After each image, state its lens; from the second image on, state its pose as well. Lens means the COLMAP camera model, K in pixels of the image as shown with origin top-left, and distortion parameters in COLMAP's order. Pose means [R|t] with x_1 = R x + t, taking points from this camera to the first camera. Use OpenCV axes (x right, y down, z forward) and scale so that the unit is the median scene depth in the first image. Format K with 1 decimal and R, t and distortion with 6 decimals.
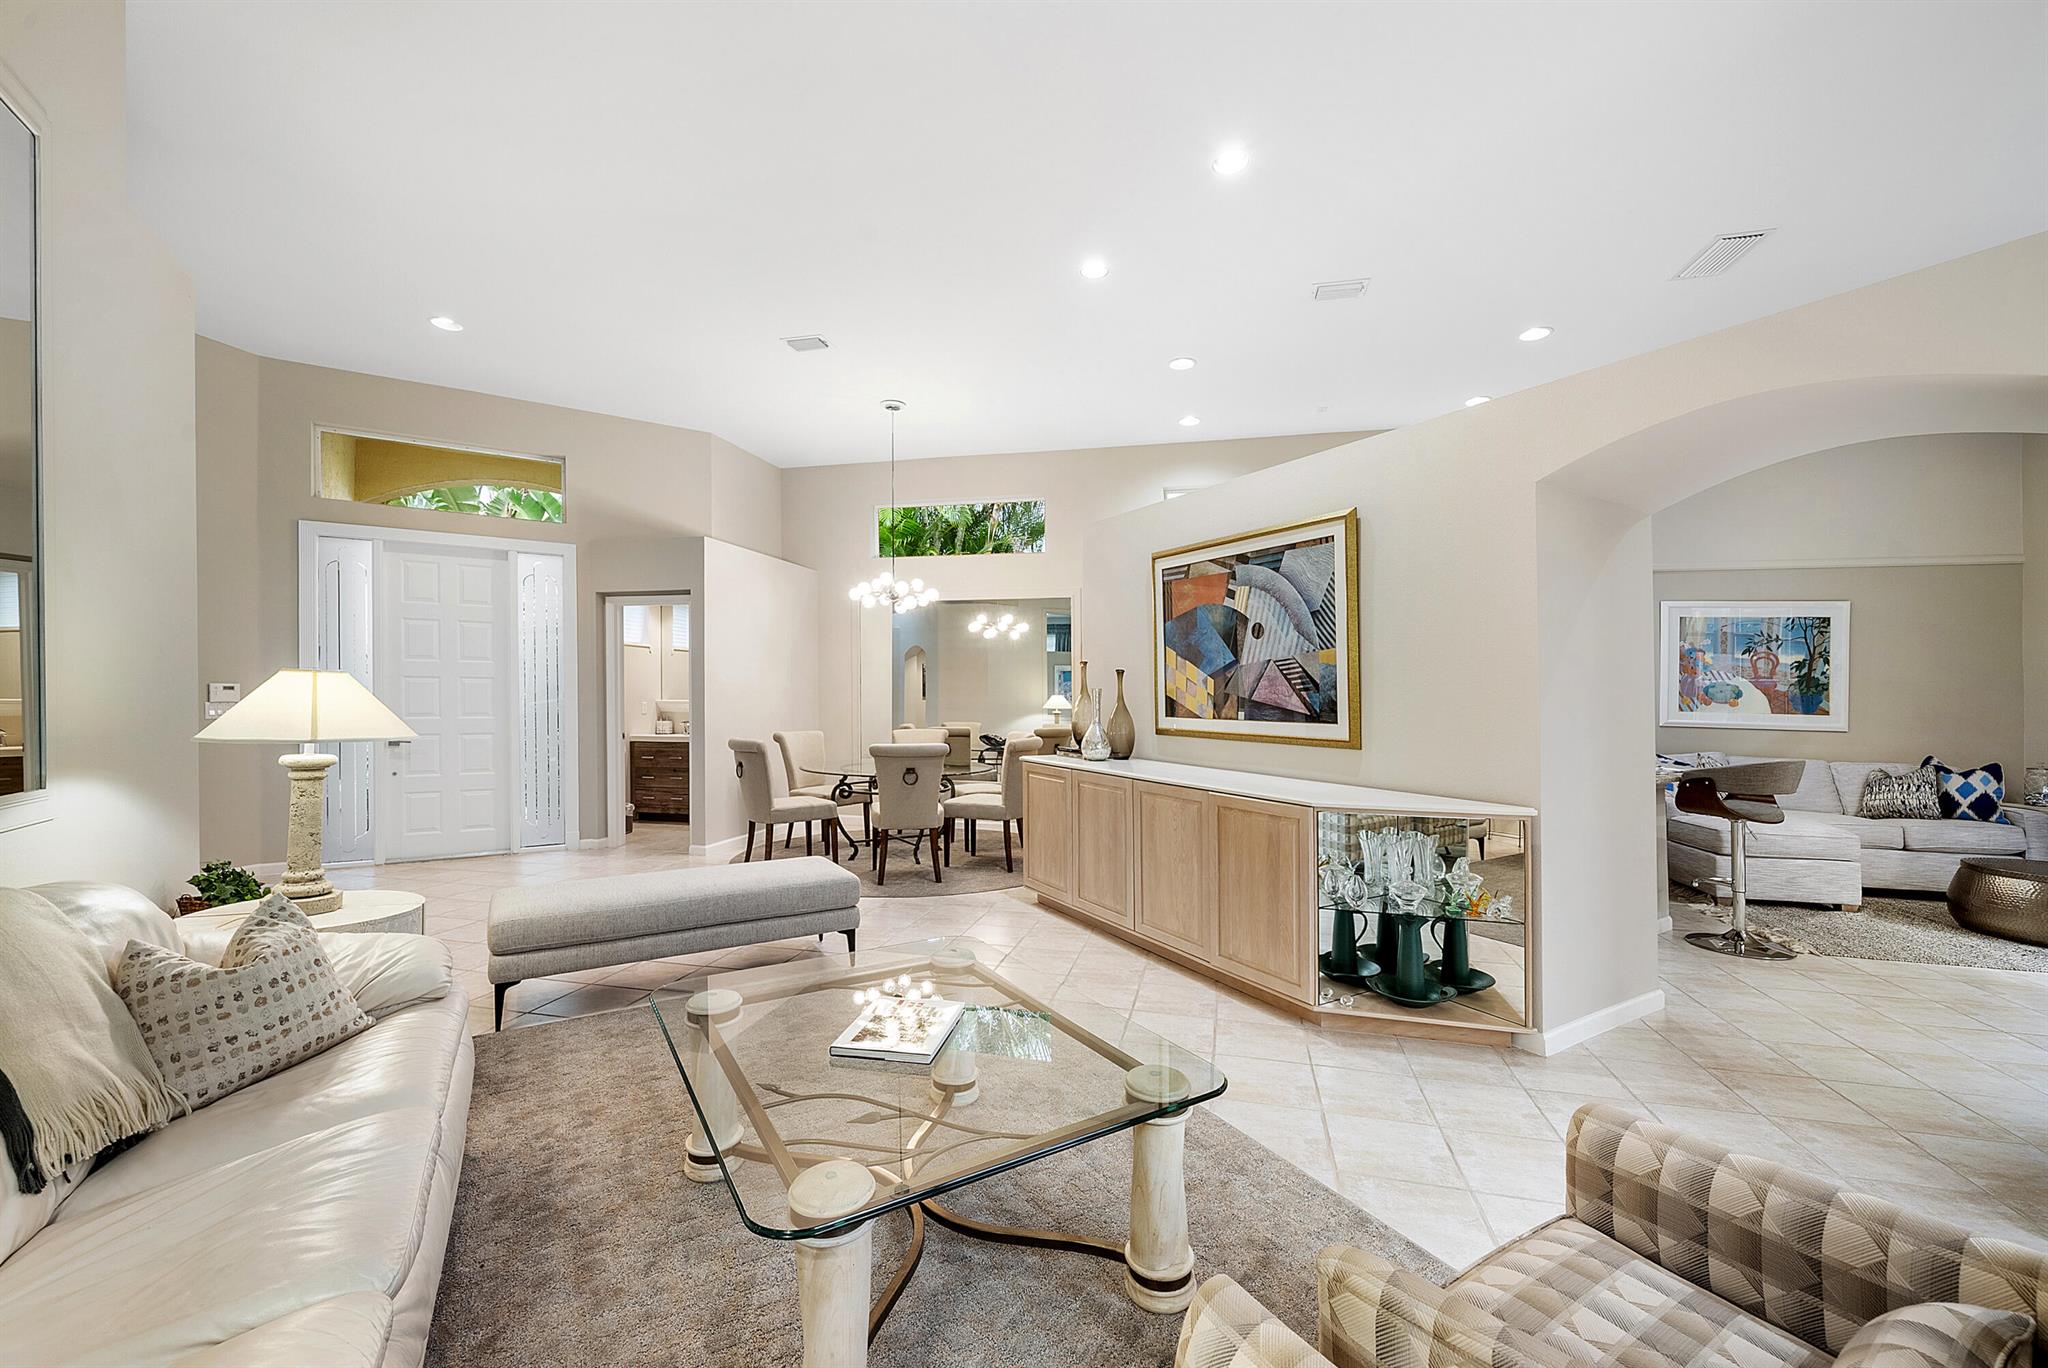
lens RADIAL K [[817.8, 0, 998.9], [0, 817.8, 683.9], [0, 0, 1]] dist [-0.006812, -0.000230]
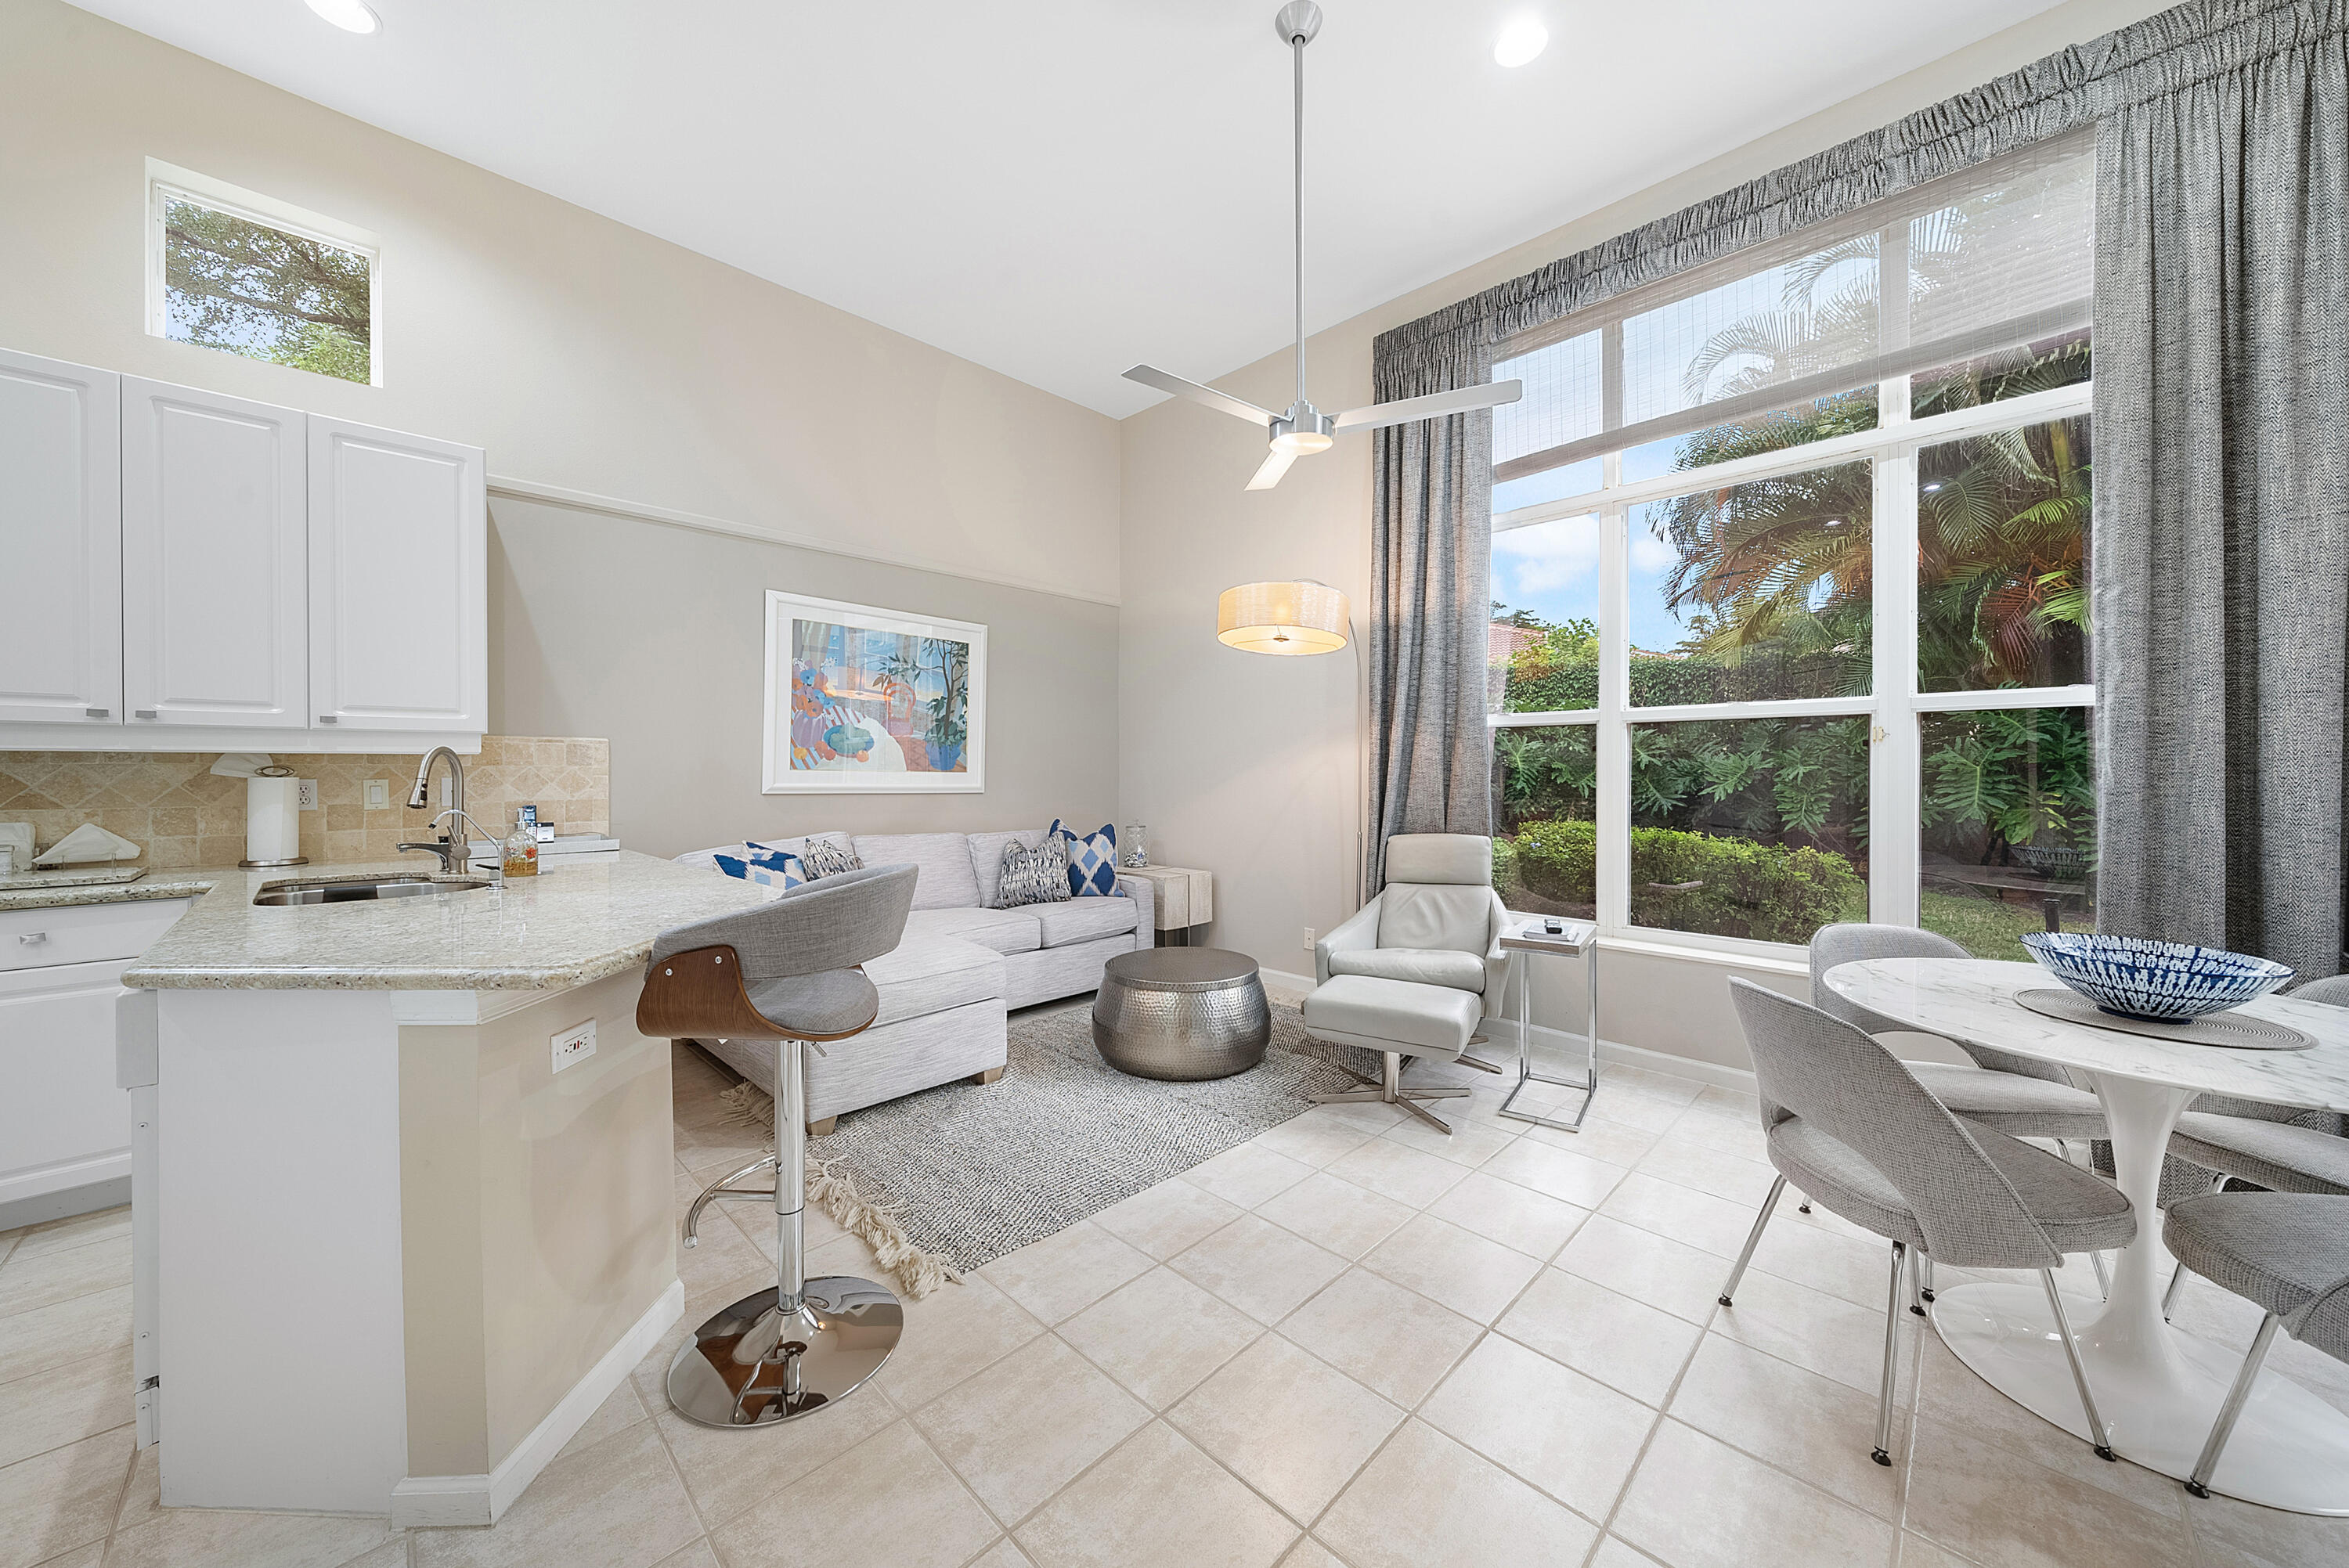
lens RADIAL K [[822.7, 0, 1179.7], [0, 822.7, 775.9], [0, 0, 1]] dist [-0.001103, 0.000003]
pose [[0.494760, -0.018321, 0.868837, 0.502874], [-0.006512, 0.999672, 0.024788, 0.024125], [-0.869005, -0.017922, 0.494478, 0.496438]]
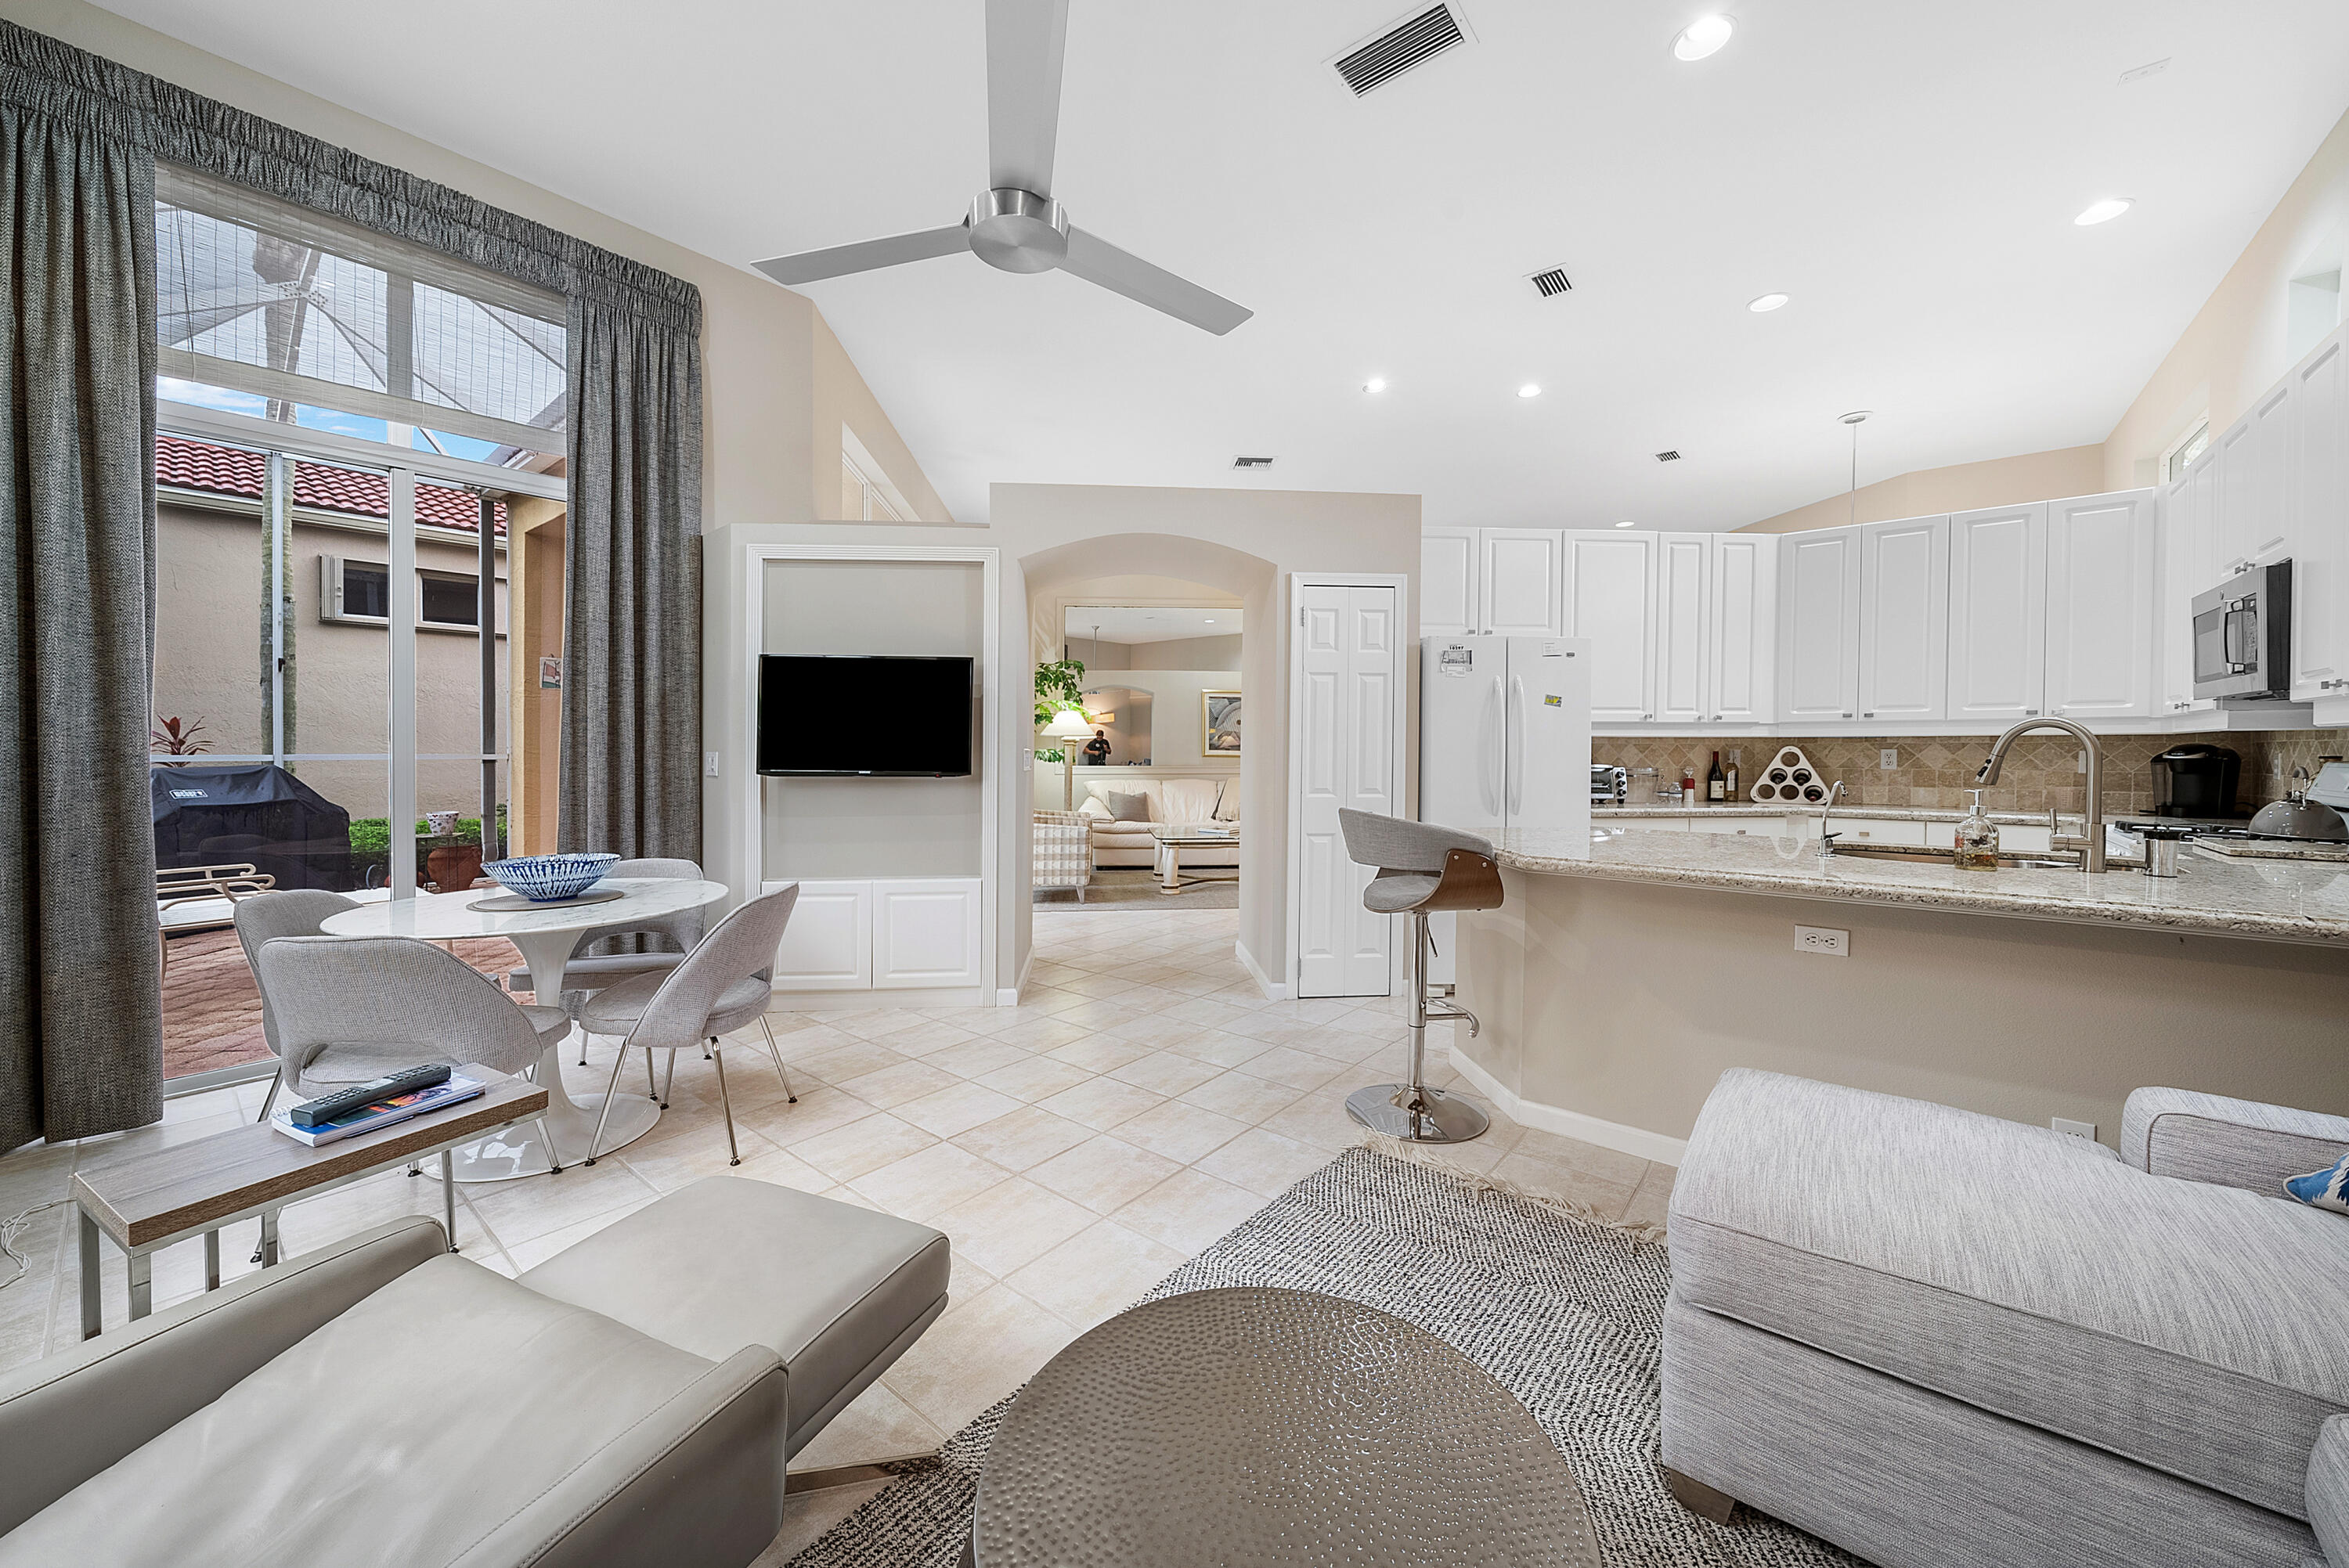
lens RADIAL K [[817.0, 0, 1194.4], [0, 817.0, 765.2], [0, 0, 1]] dist [-0.024329, 0.000028]
pose [[-0.394964, 0.007936, -0.918662, 1.198713], [0.007073, 0.999959, 0.005598, 0.039640], [0.918669, -0.004287, -0.395004, 0.851187]]
